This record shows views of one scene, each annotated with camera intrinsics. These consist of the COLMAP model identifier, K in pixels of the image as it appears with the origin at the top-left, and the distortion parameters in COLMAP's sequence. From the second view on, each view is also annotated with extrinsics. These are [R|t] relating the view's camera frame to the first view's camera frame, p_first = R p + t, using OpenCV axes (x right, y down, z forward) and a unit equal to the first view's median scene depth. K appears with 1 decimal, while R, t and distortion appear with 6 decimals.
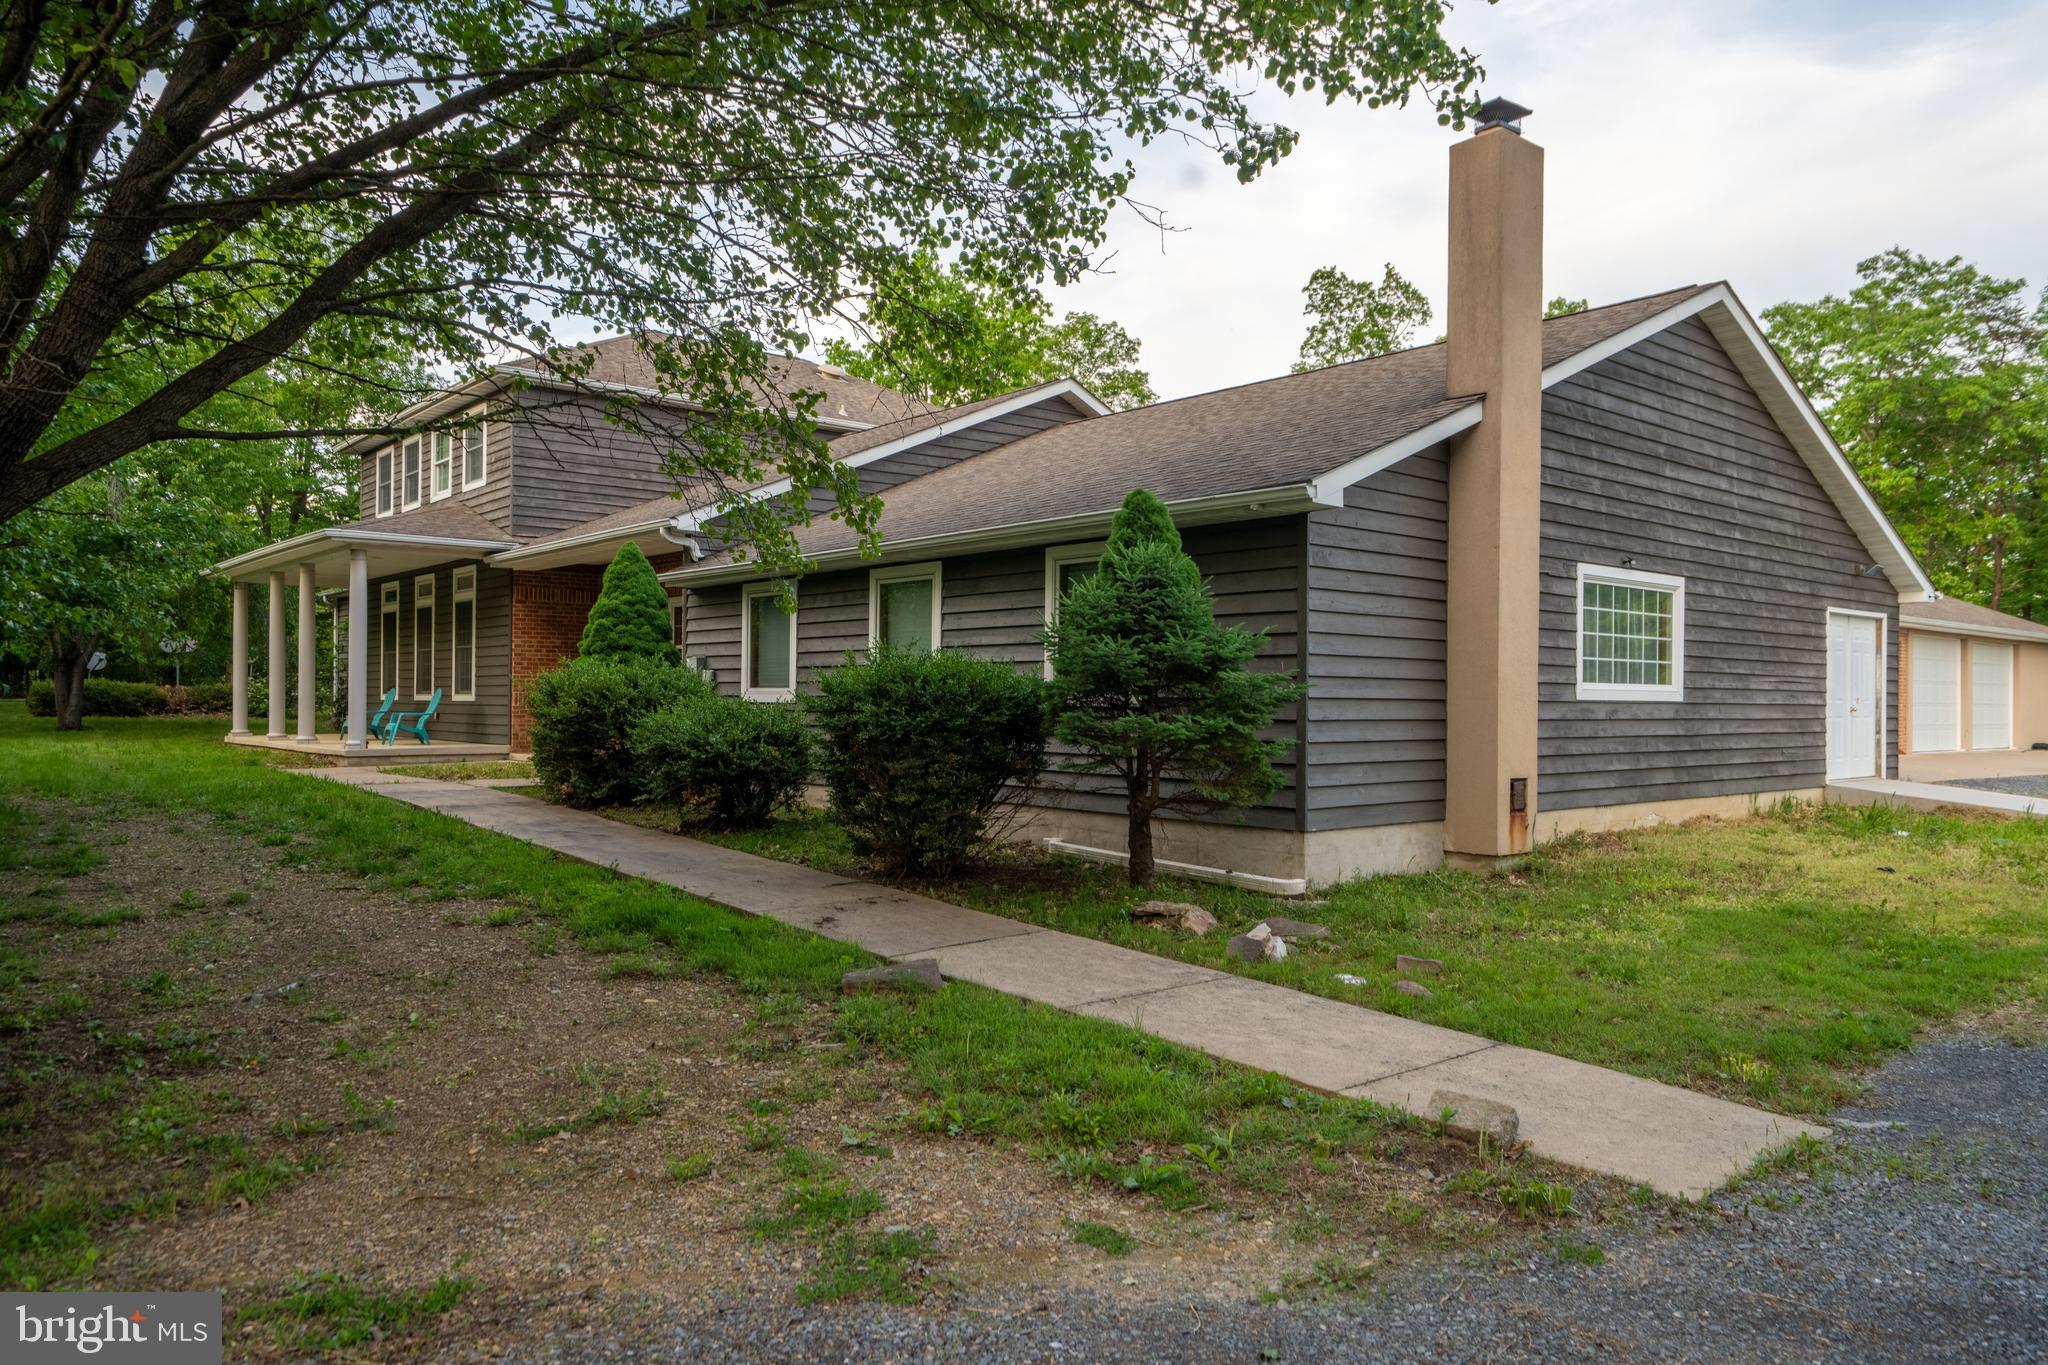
lens RADIAL K [[1390.7, 0, 1031.0], [0, 1390.7, 682.6], [0, 0, 1]] dist [-0.002343, 0.006357]
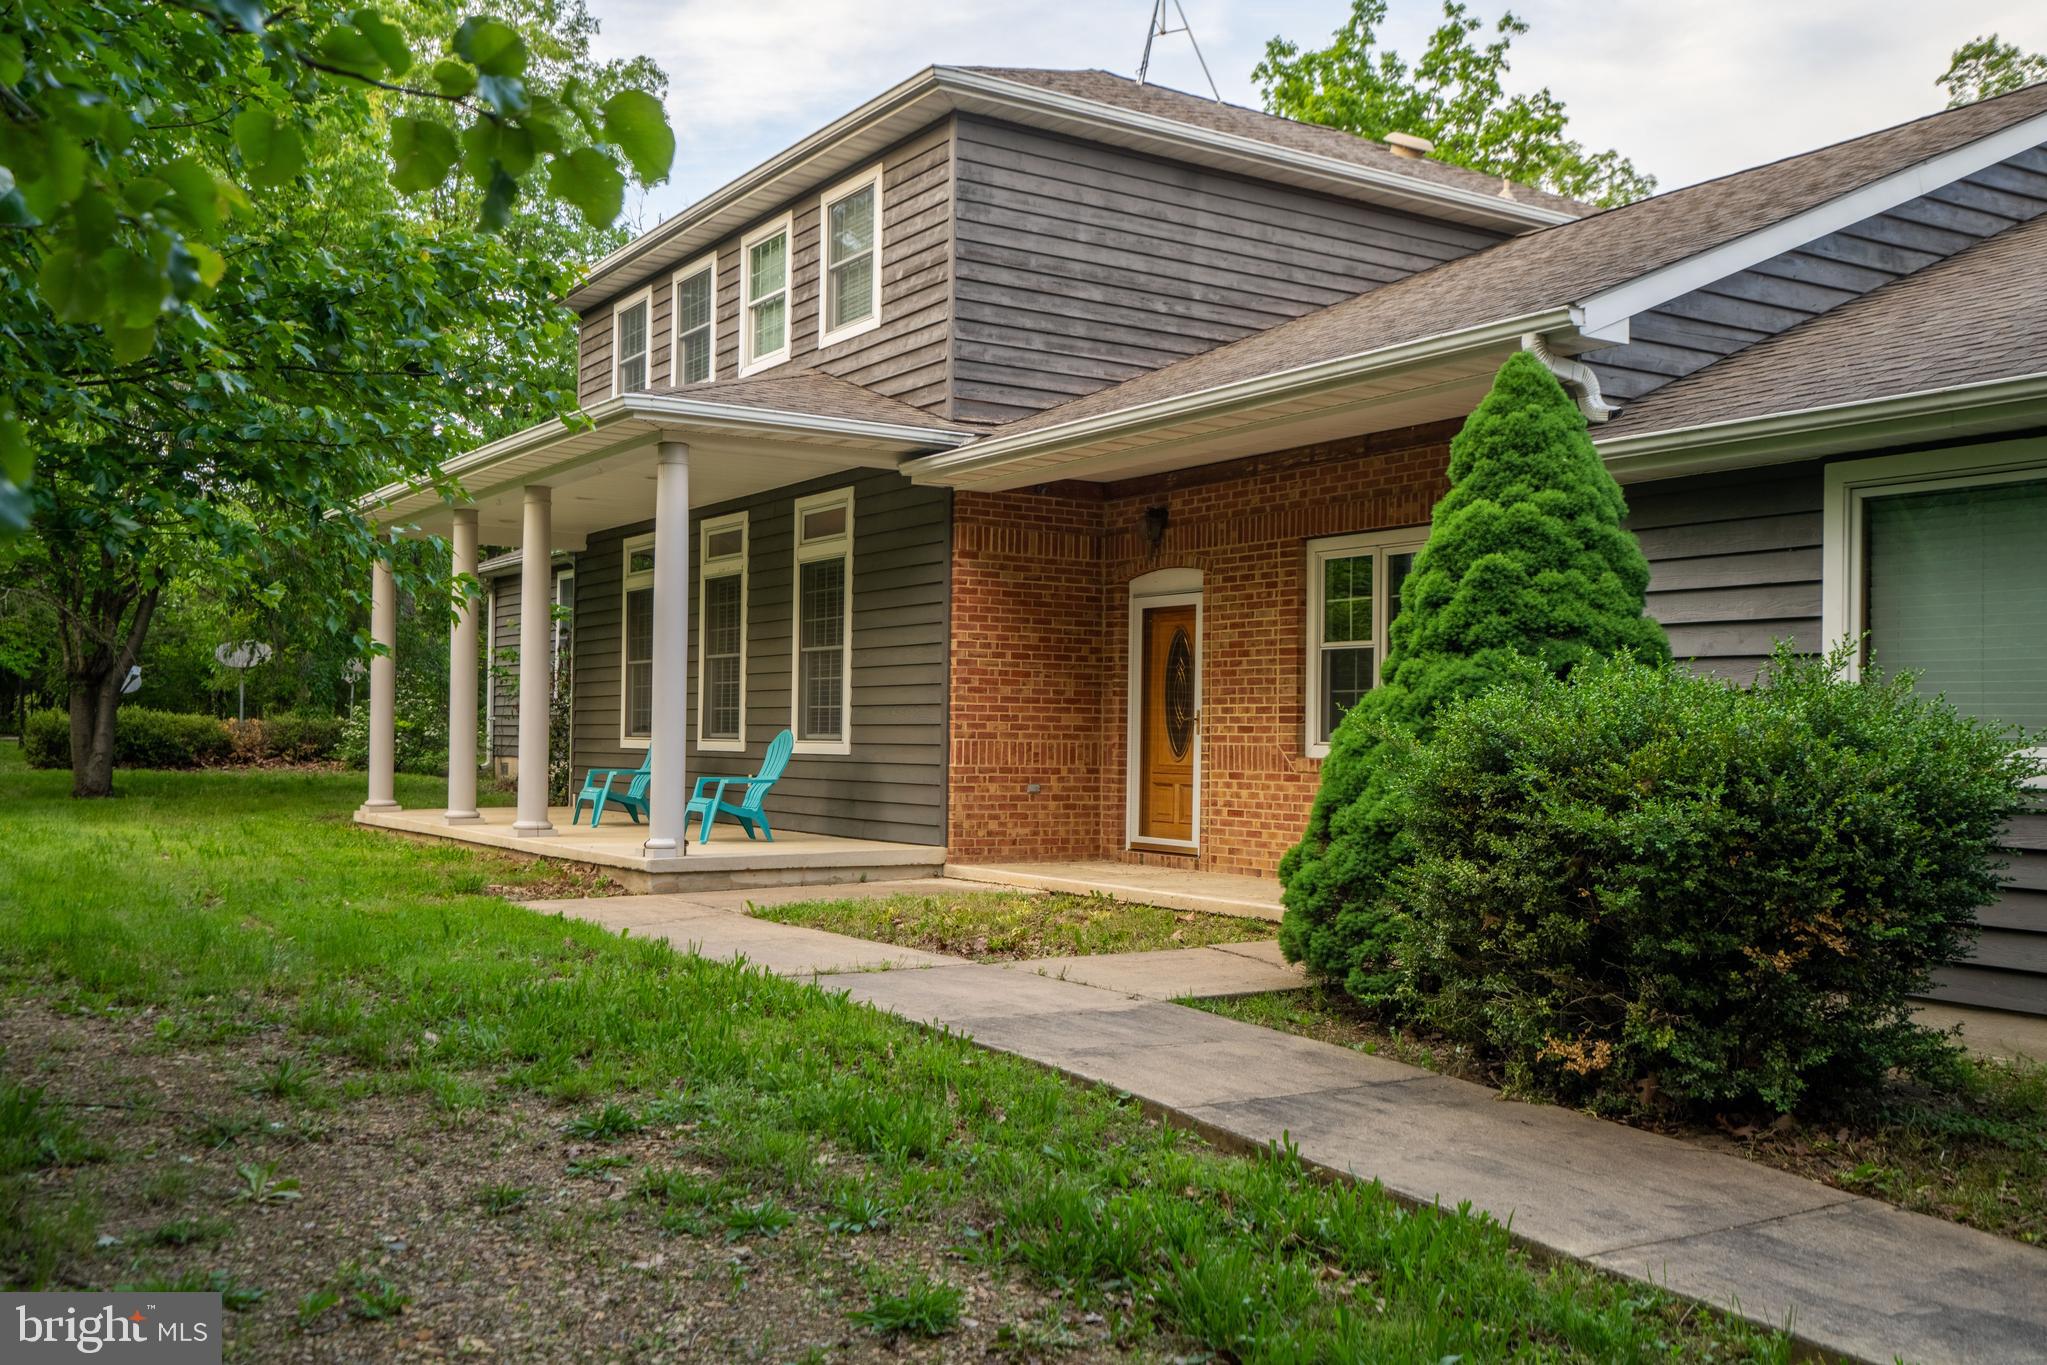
lens RADIAL K [[1864.7, 0, 1017.5], [0, 1864.7, 693.7], [0, 0, 1]] dist [0.040158, 0.000000]
pose [[0.990797, 0.003927, -0.135299, -0.243899], [-0.005601, 0.999912, -0.011993, -0.001421], [0.135240, 0.012640, 0.990732, 0.328434]]
